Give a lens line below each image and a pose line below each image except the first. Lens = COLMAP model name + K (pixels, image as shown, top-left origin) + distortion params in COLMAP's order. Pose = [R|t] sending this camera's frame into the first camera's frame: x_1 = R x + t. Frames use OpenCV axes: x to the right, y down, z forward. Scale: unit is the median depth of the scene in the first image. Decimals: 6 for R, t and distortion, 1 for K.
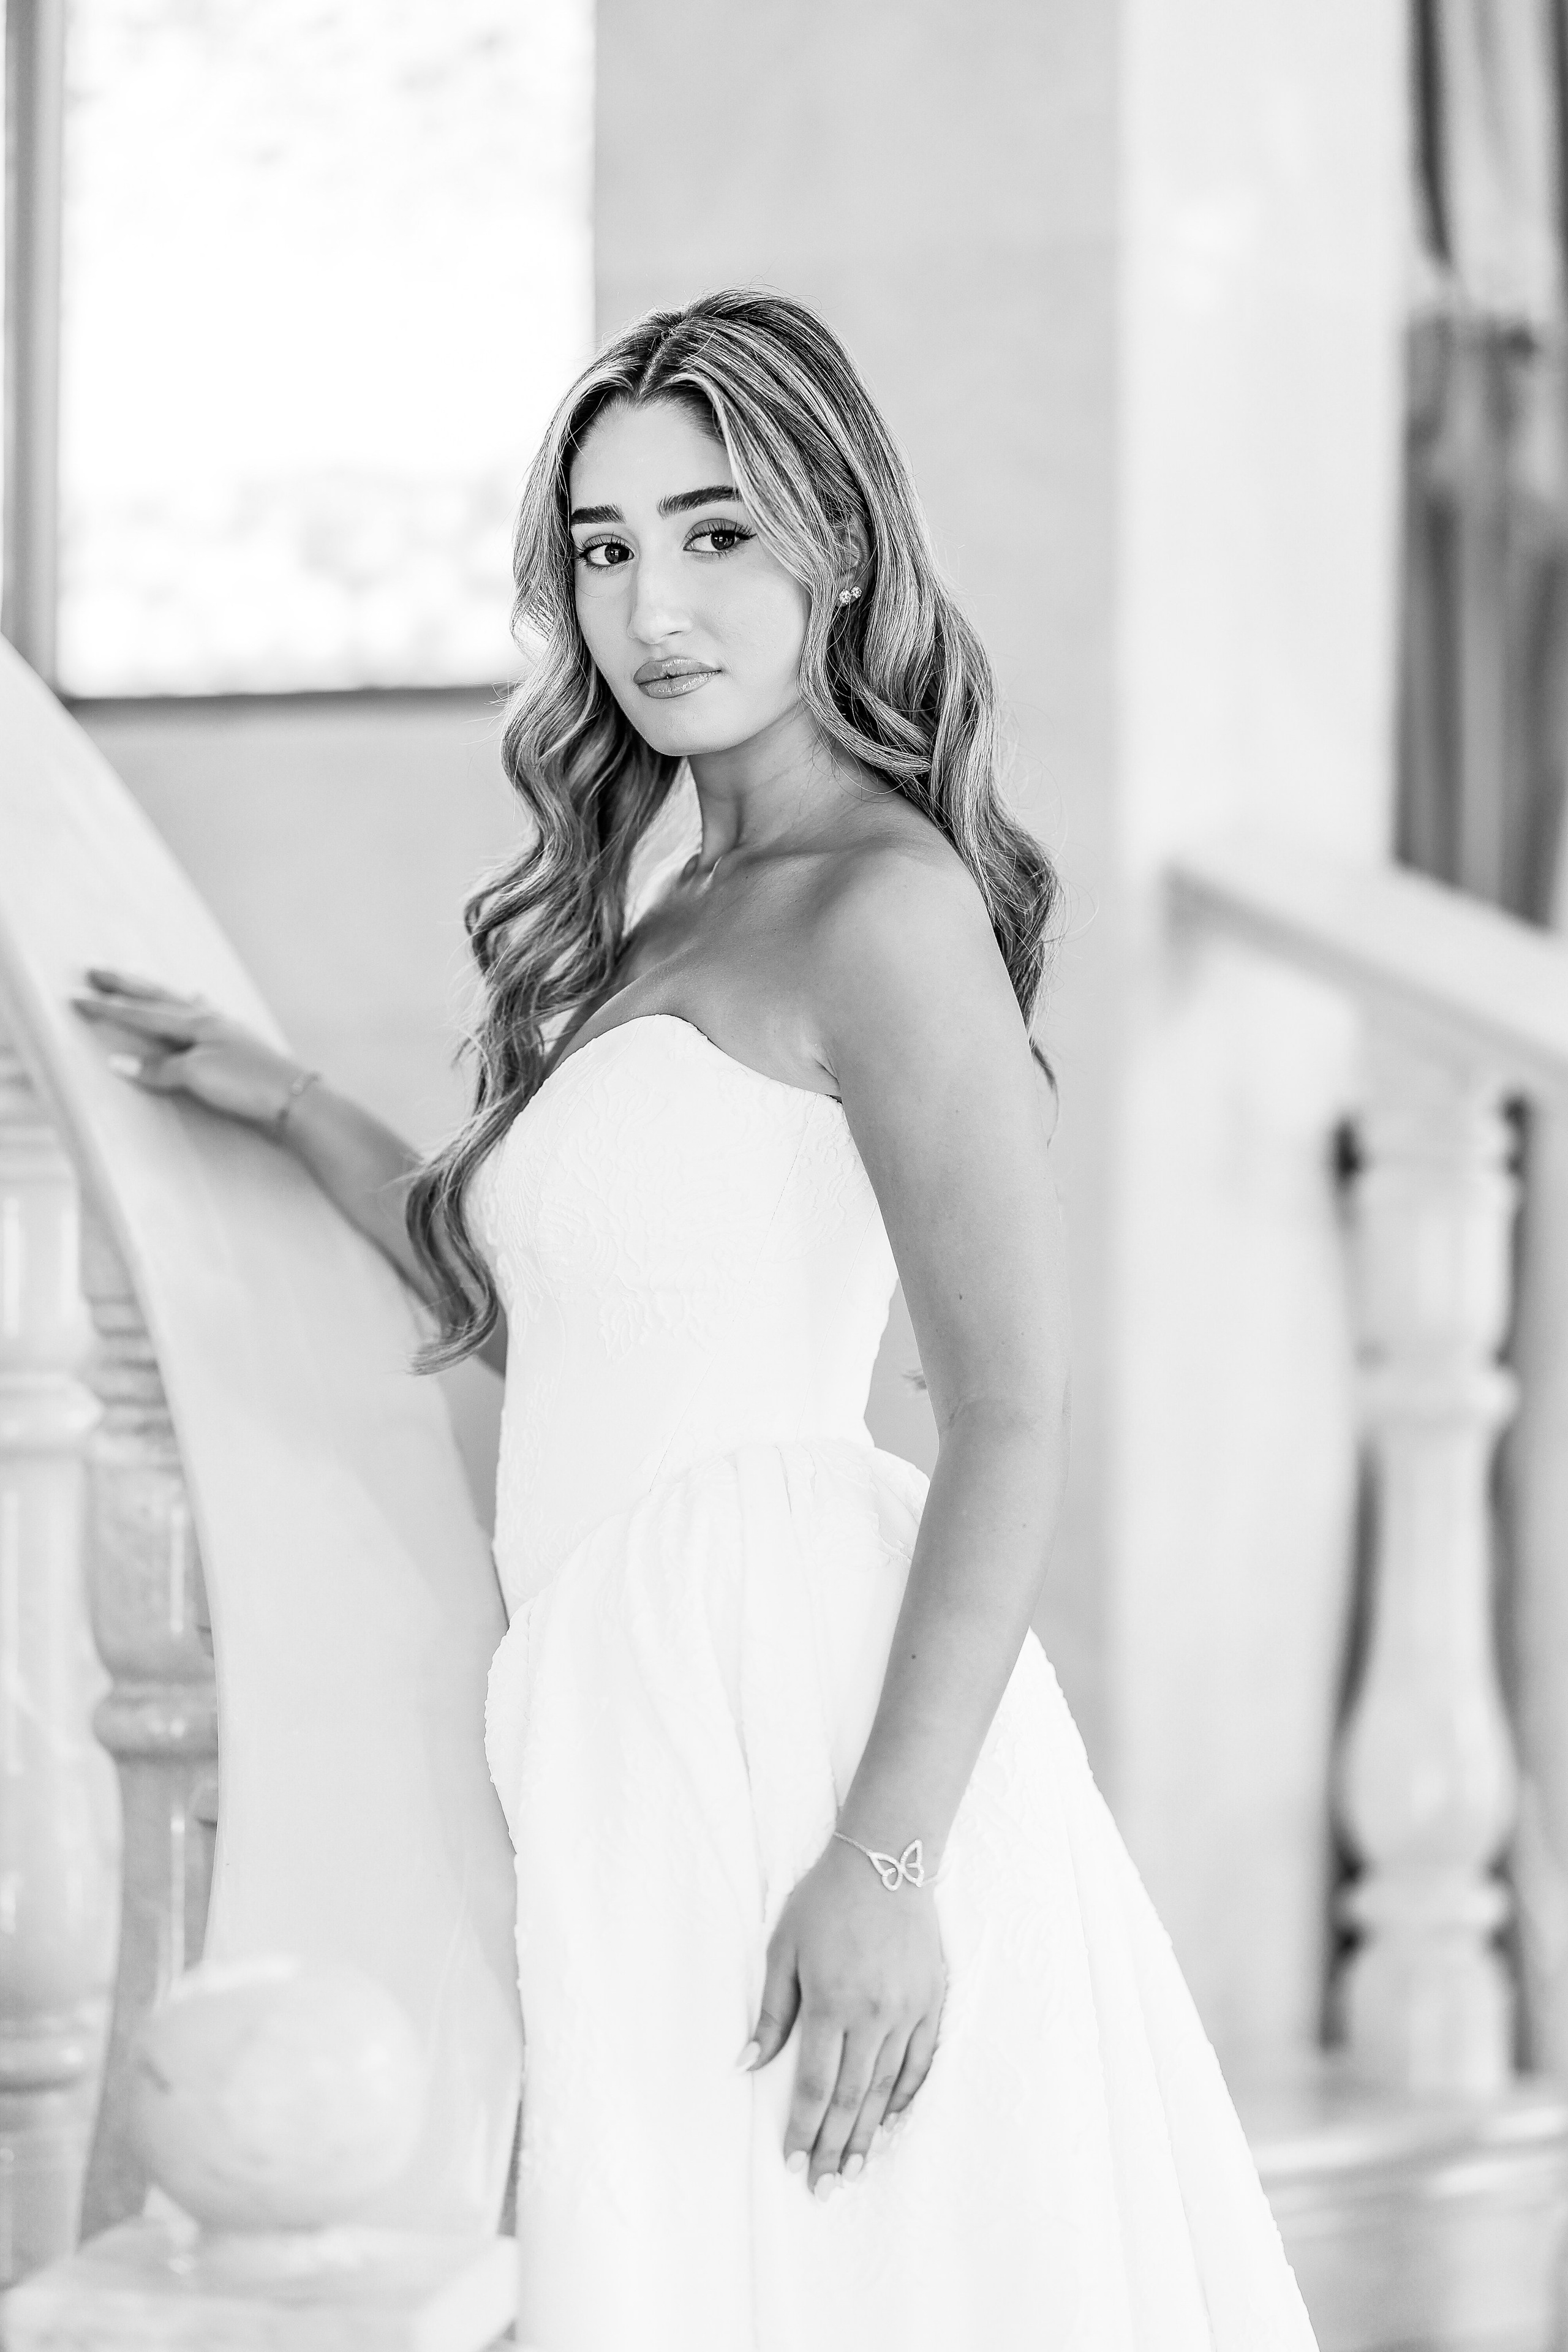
lens RADIAL K [[5733.2, 0, 784.0], [0, 5733.2, 1176.0], [0, 0, 1]] dist [0.043794, -0.633377]
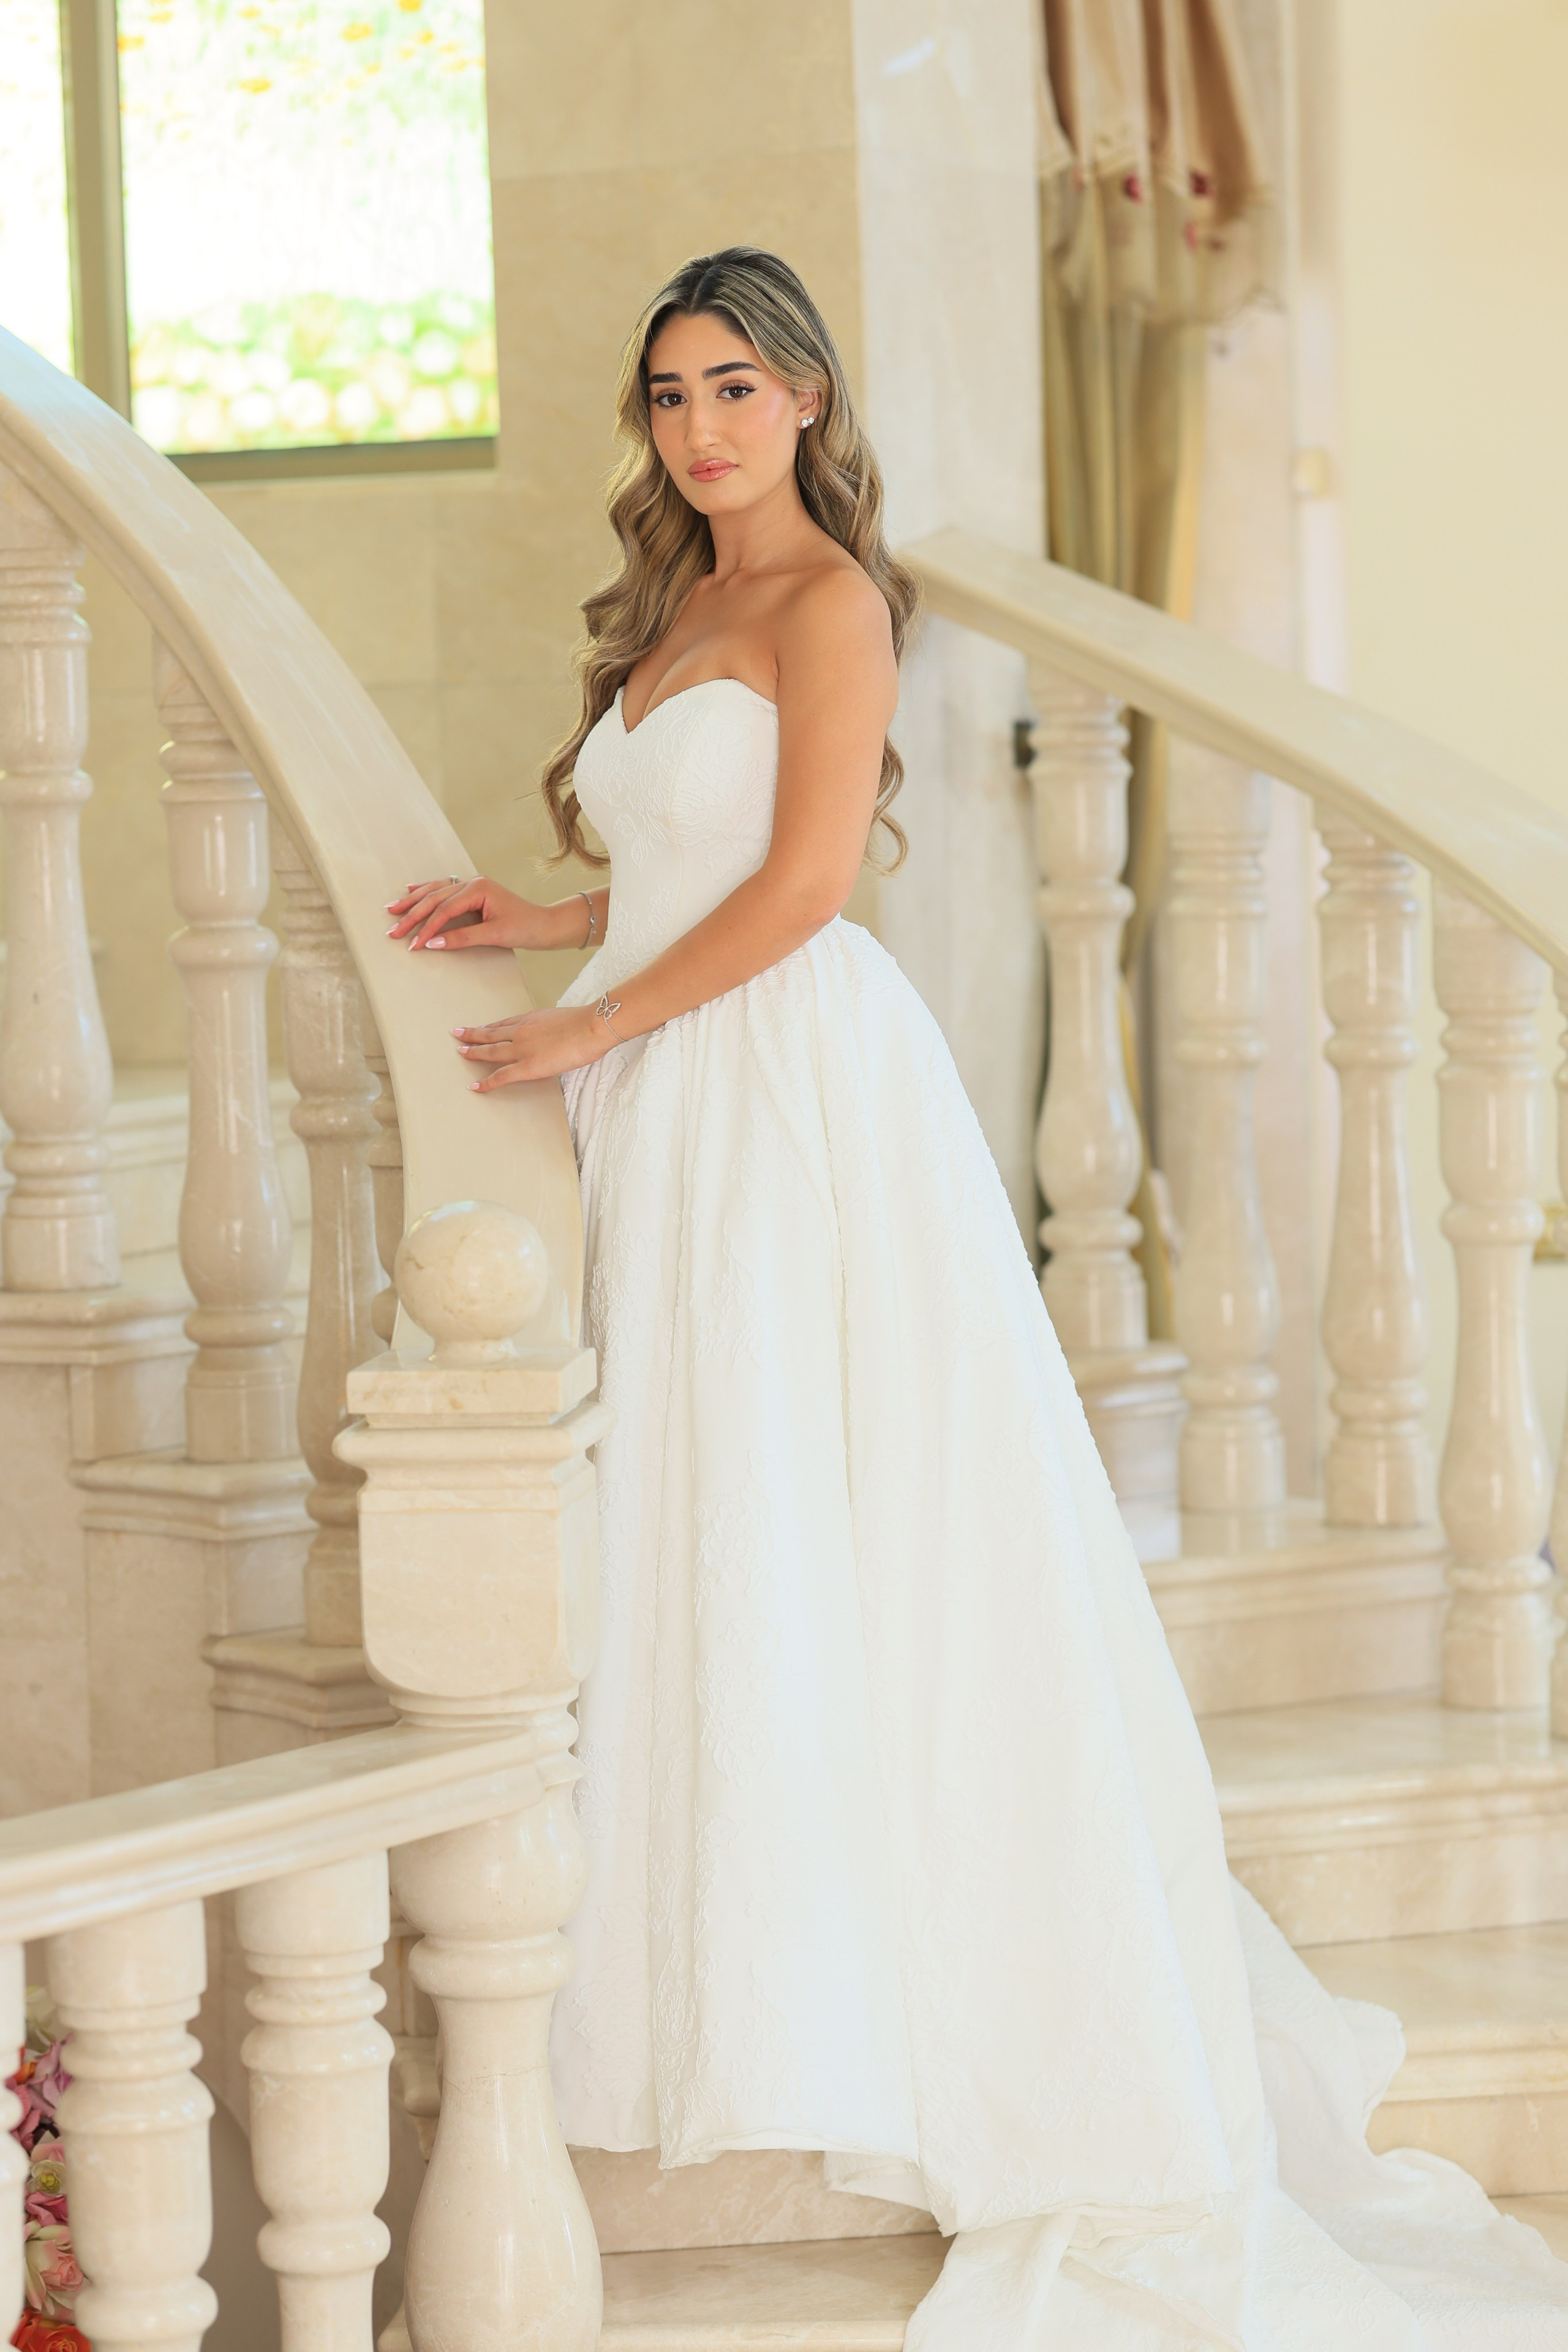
lens RADIAL K [[5713.6, 0, 715.6], [0, 5713.6, 1161.6], [0, 0, 1]] dist [0.019301, -0.173570]
pose [[0.998519, -0.043294, 0.032936, -0.040831], [0.040805, 0.996509, 0.072827, -0.008670], [-0.035974, -0.071375, 0.996801, -0.551325]]
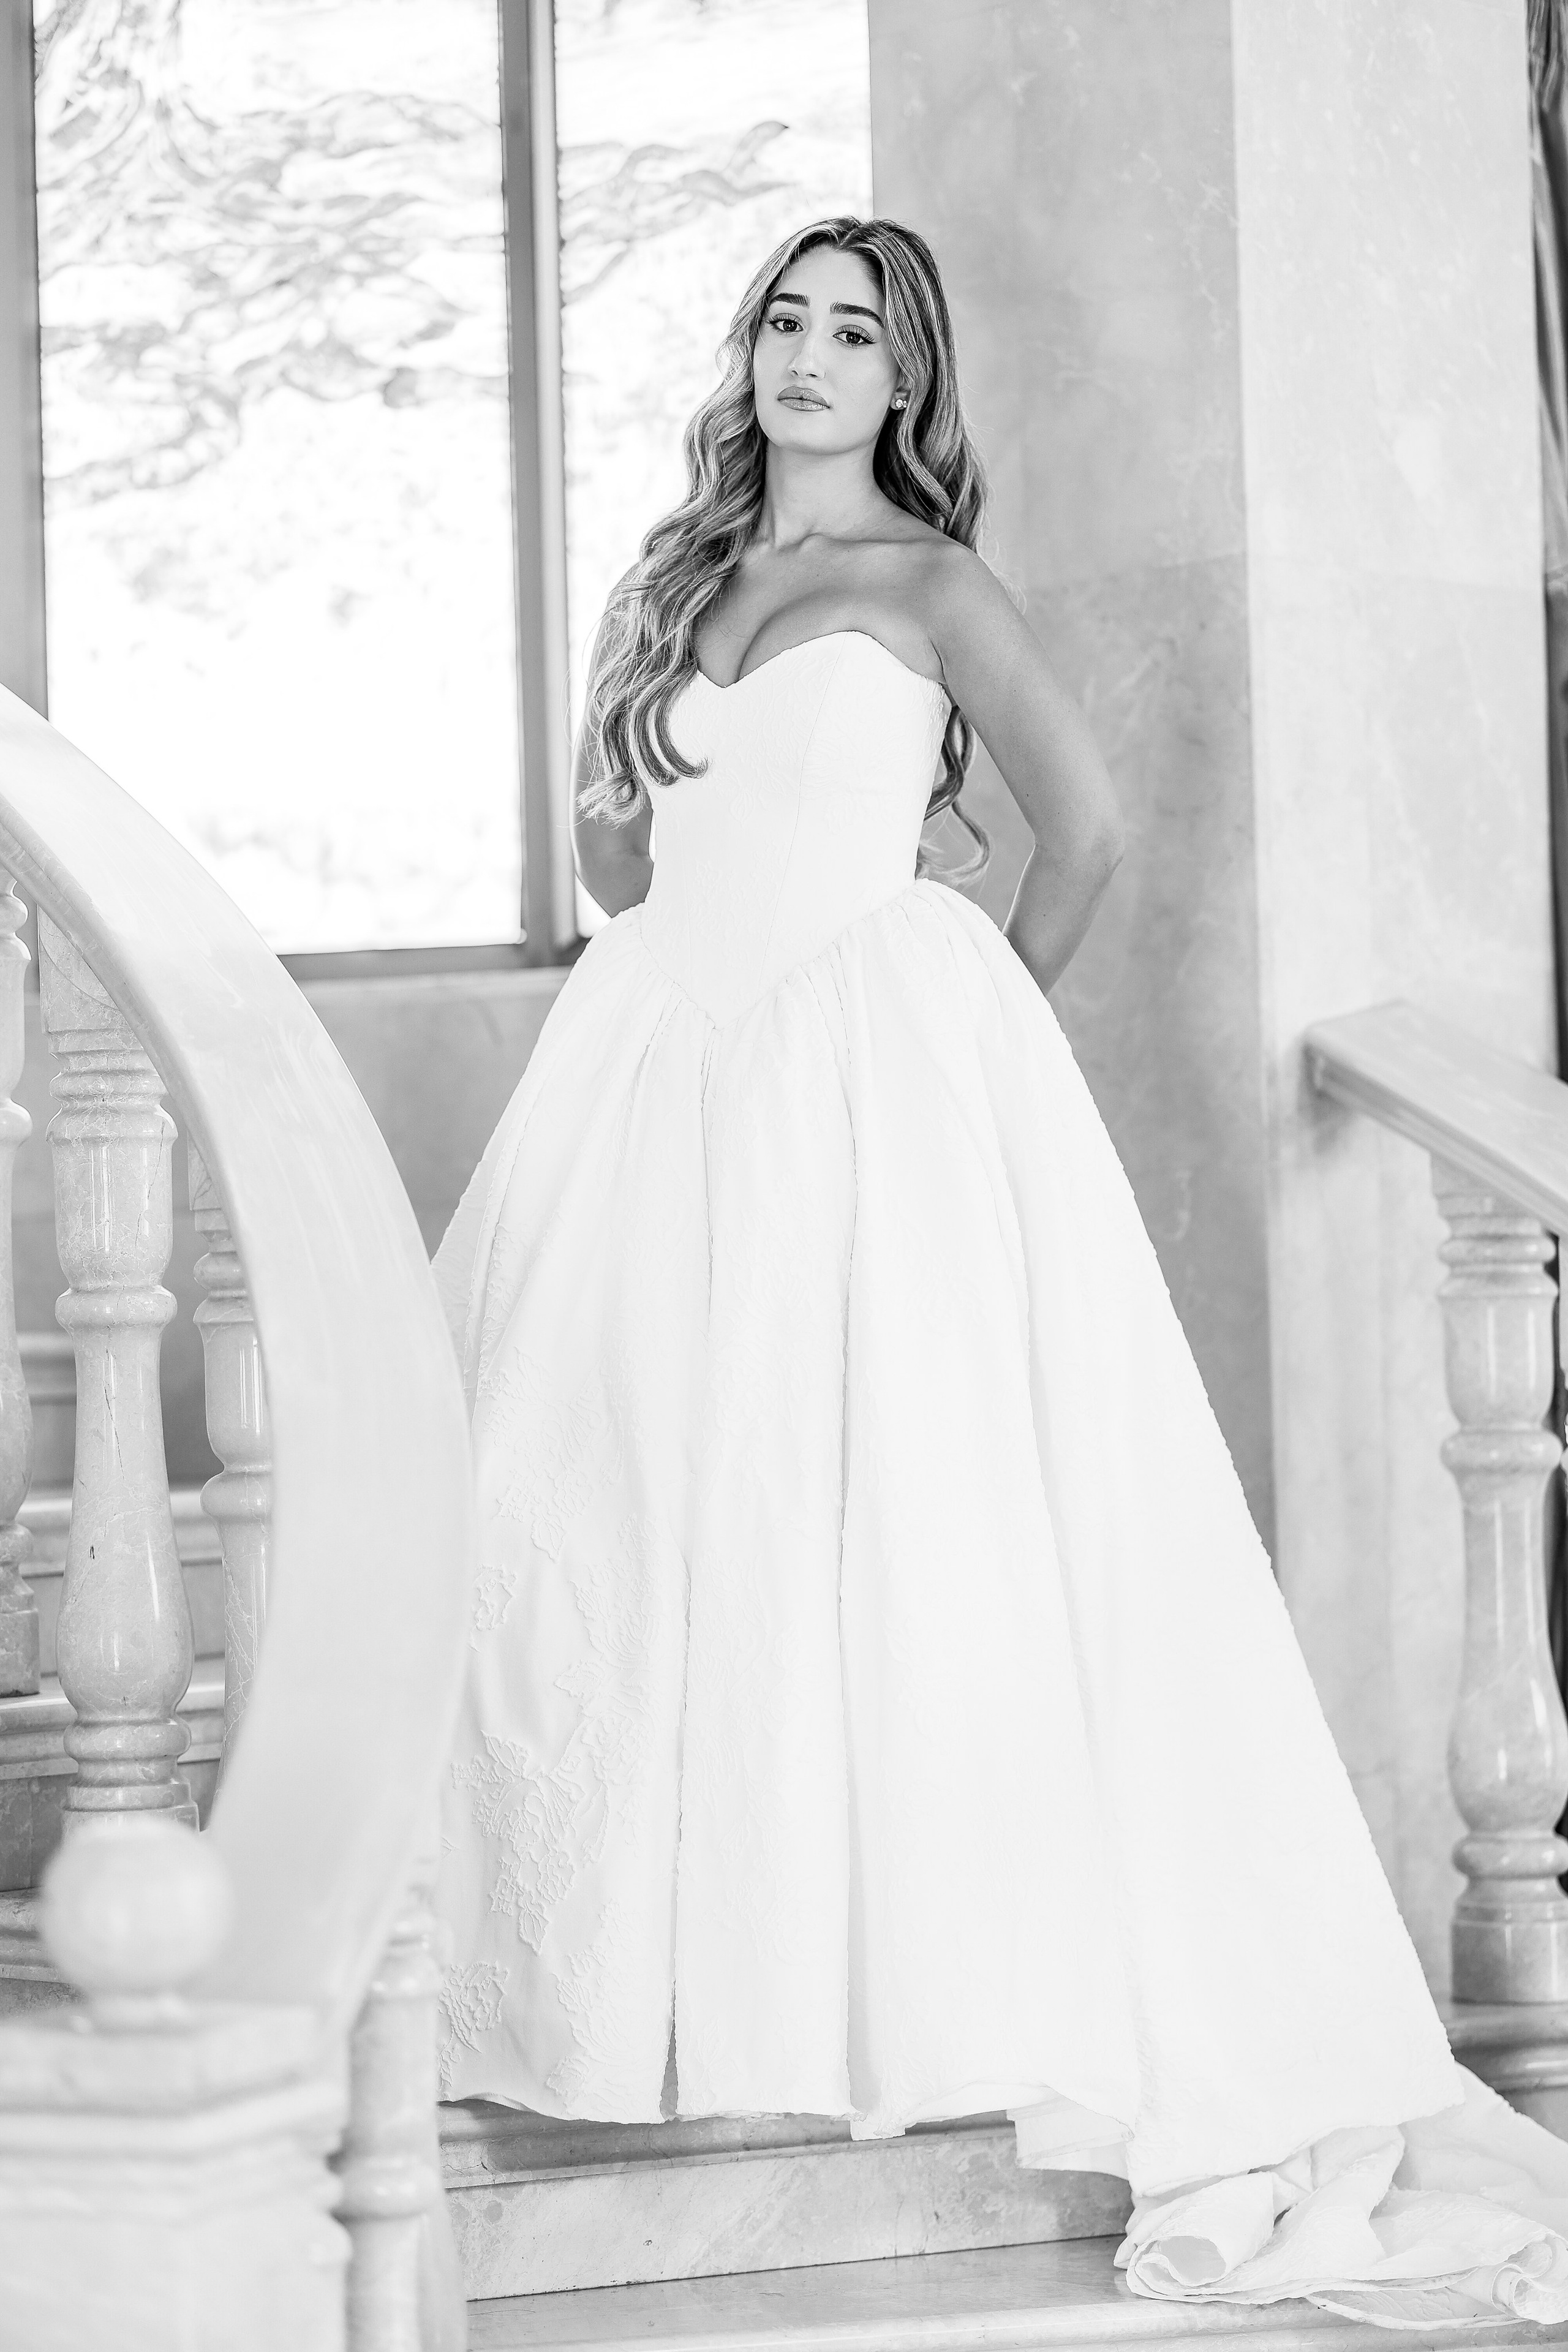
lens RADIAL K [[5678.8, 0, 784.0], [0, 5678.8, 1176.0], [0, 0, 1]] dist [0.049312, -0.437469]
pose [[0.968819, -0.043479, -0.243925, 0.276632], [0.037611, 0.998881, -0.028662, 0.007491], [0.244899, 0.018594, 0.969370, -0.267201]]
